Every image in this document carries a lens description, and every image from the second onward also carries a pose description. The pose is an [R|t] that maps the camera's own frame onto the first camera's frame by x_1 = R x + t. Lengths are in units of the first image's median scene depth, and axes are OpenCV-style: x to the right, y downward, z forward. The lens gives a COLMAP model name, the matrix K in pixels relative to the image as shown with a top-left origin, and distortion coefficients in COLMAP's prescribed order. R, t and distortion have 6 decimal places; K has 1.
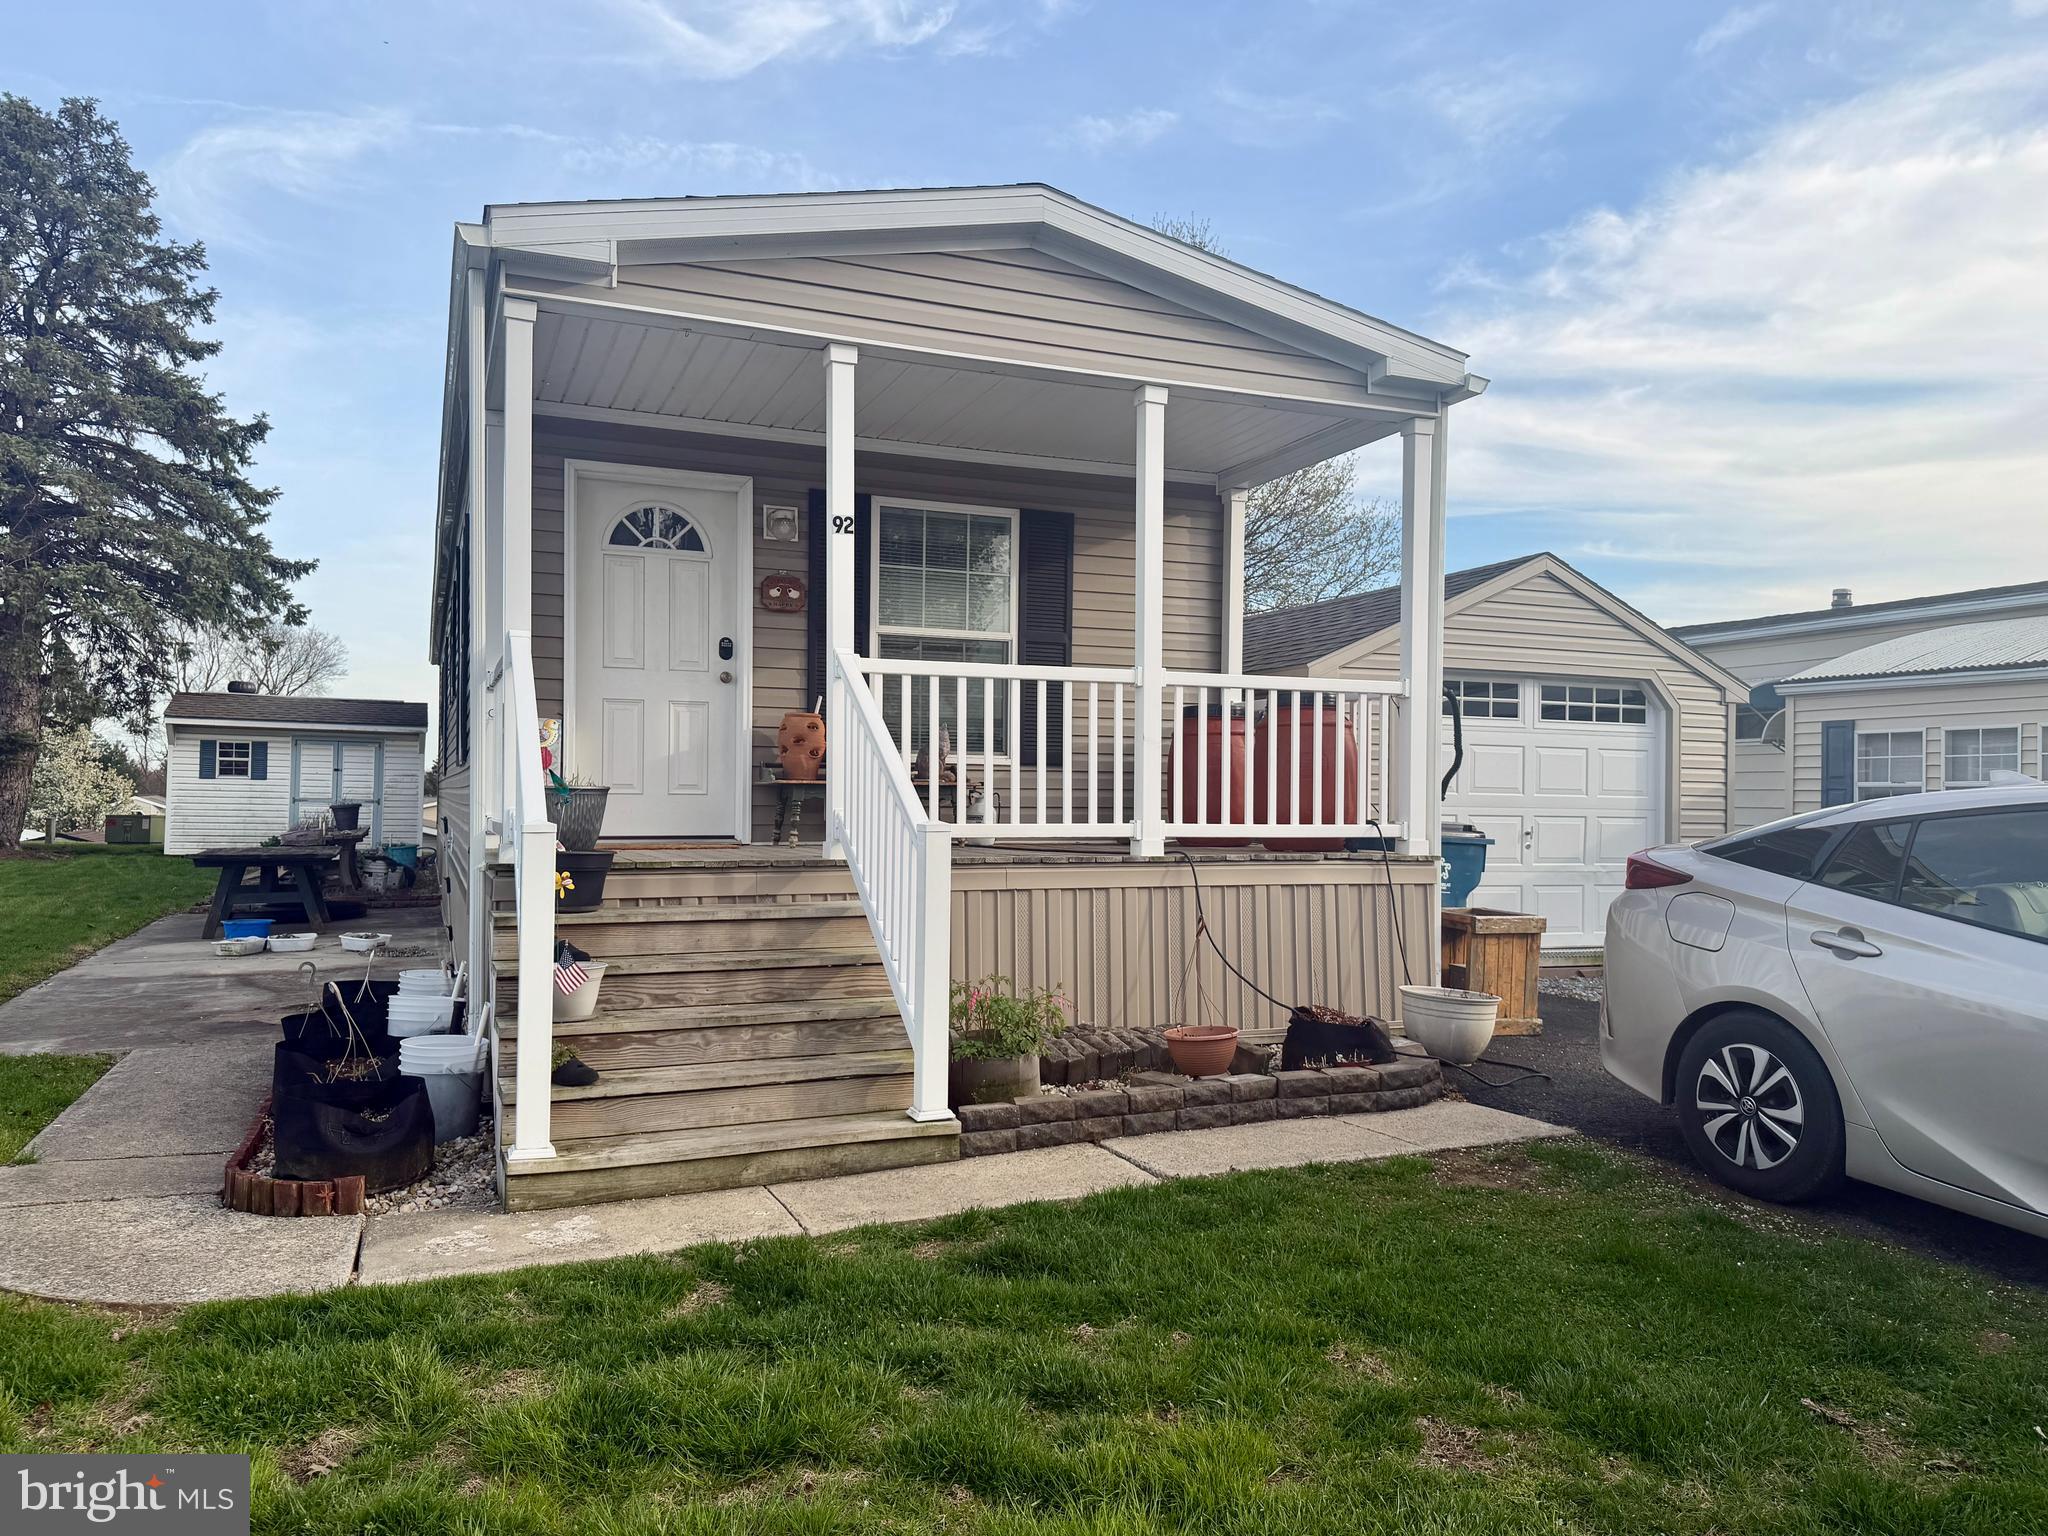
lens RADIAL K [[1453.6, 0, 1026.1], [0, 1453.6, 754.2], [0, 0, 1]] dist [0.000358, -0.001561]
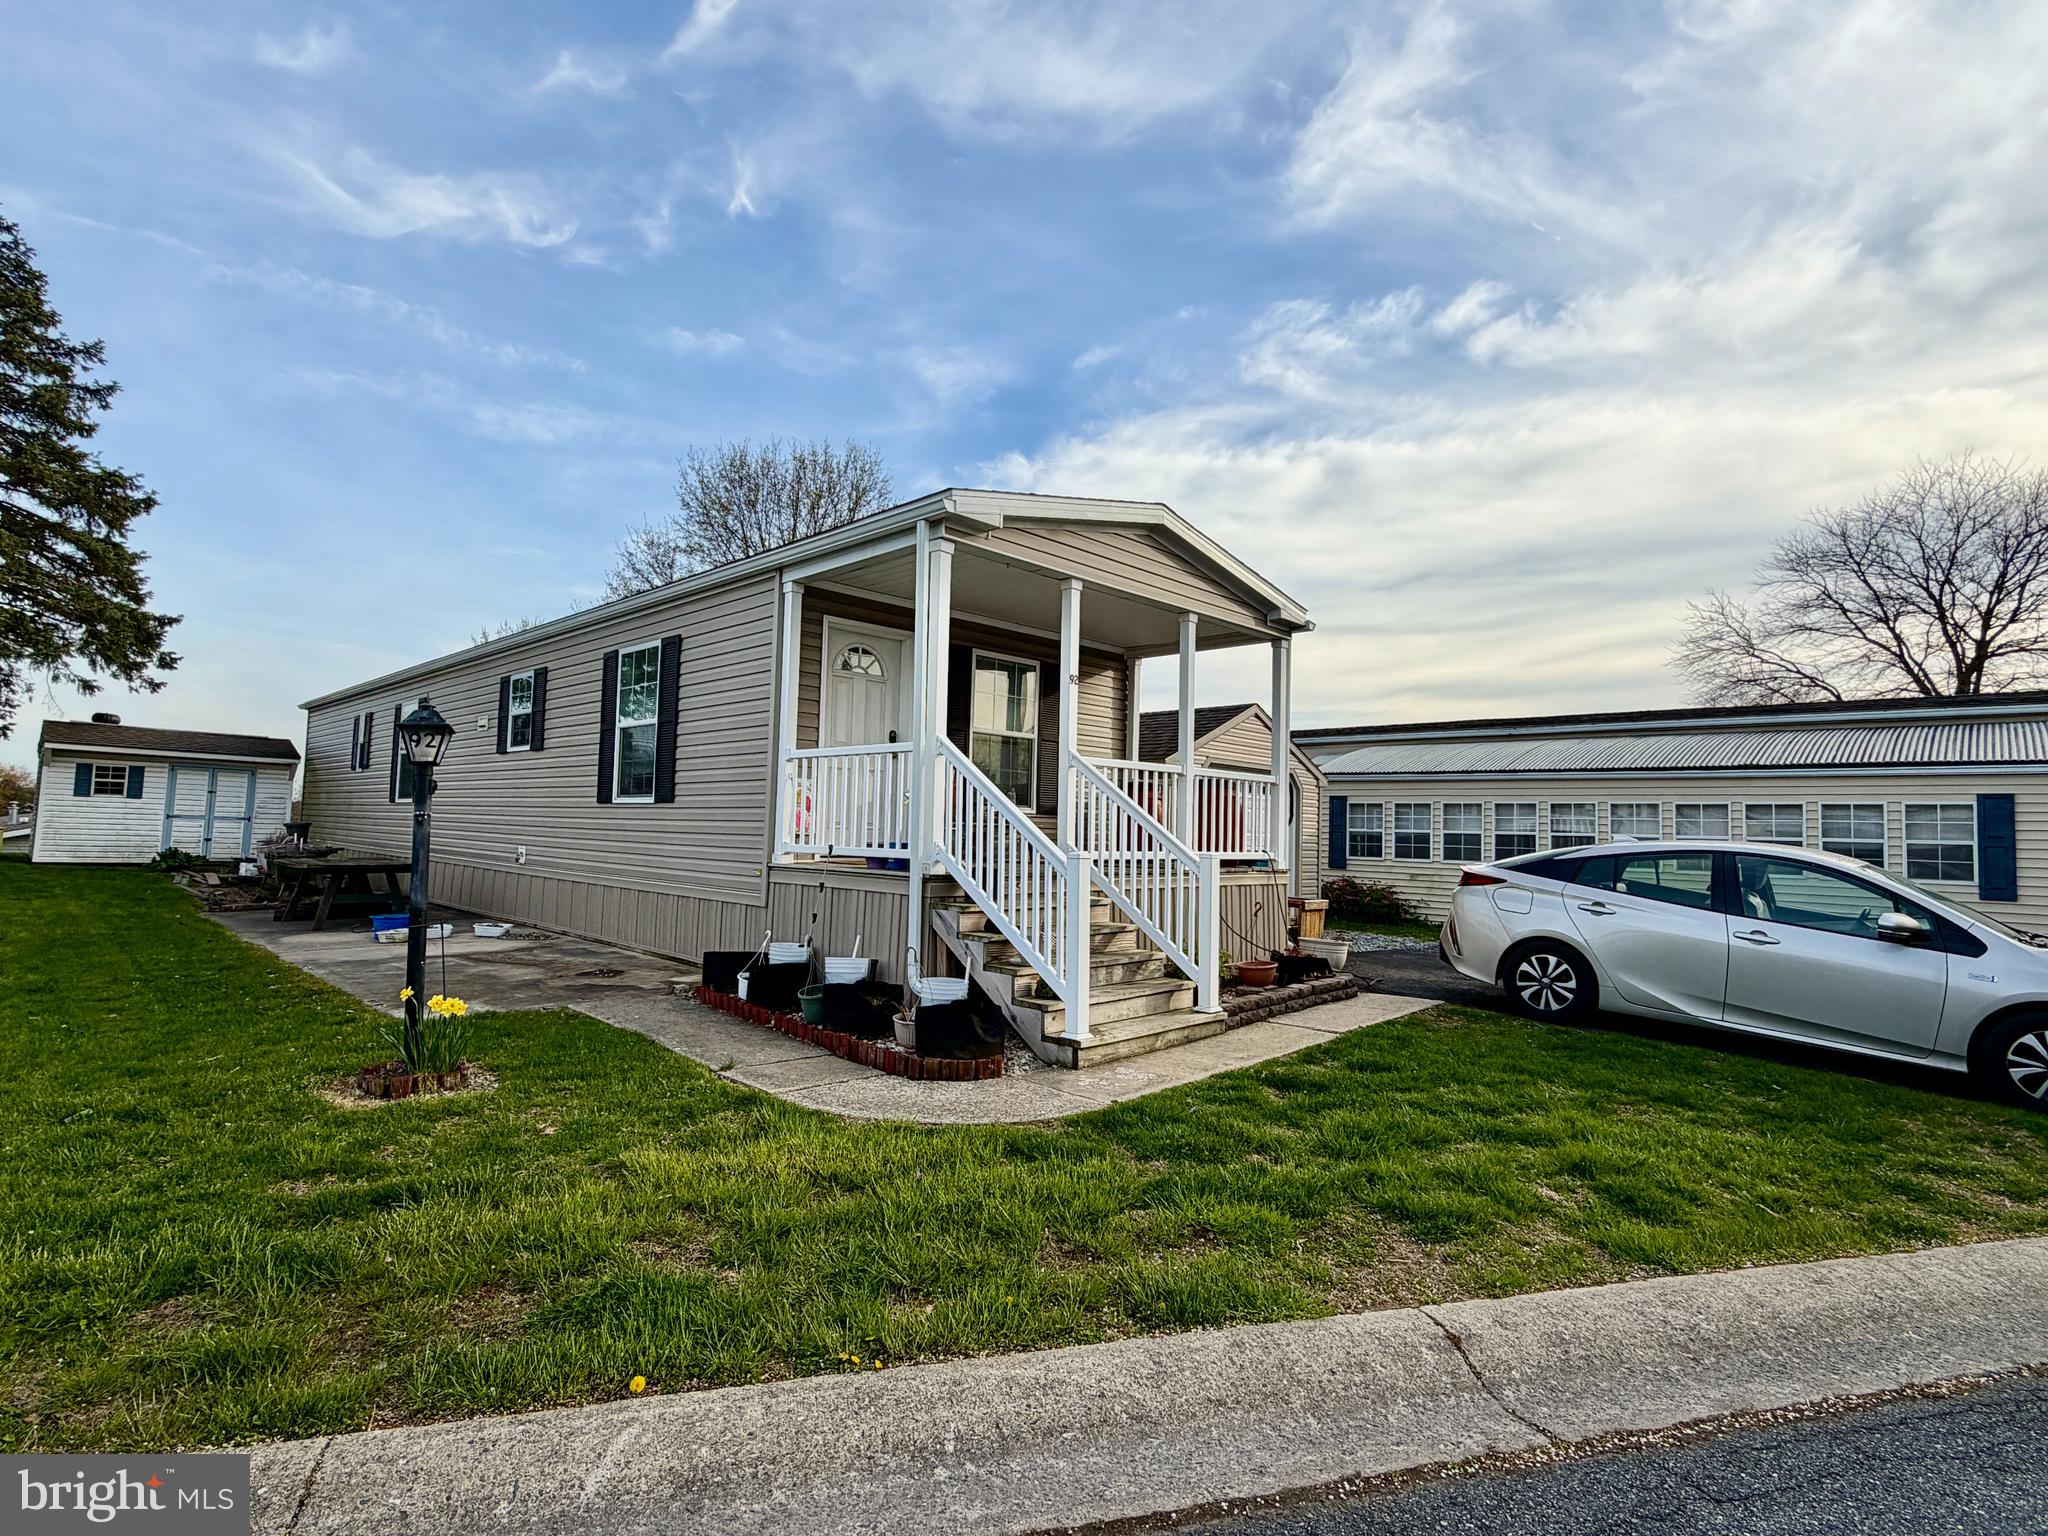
lens RADIAL K [[999.5, 0, 1024.0], [0, 999.5, 768.0], [0, 0, 1]] dist [0.000253, -0.000516]
pose [[0.921688, 0.039144, 0.385951, -0.175369], [-0.029714, 0.999097, -0.030369, -0.003994], [-0.386791, 0.016523, 0.922019, -0.025215]]
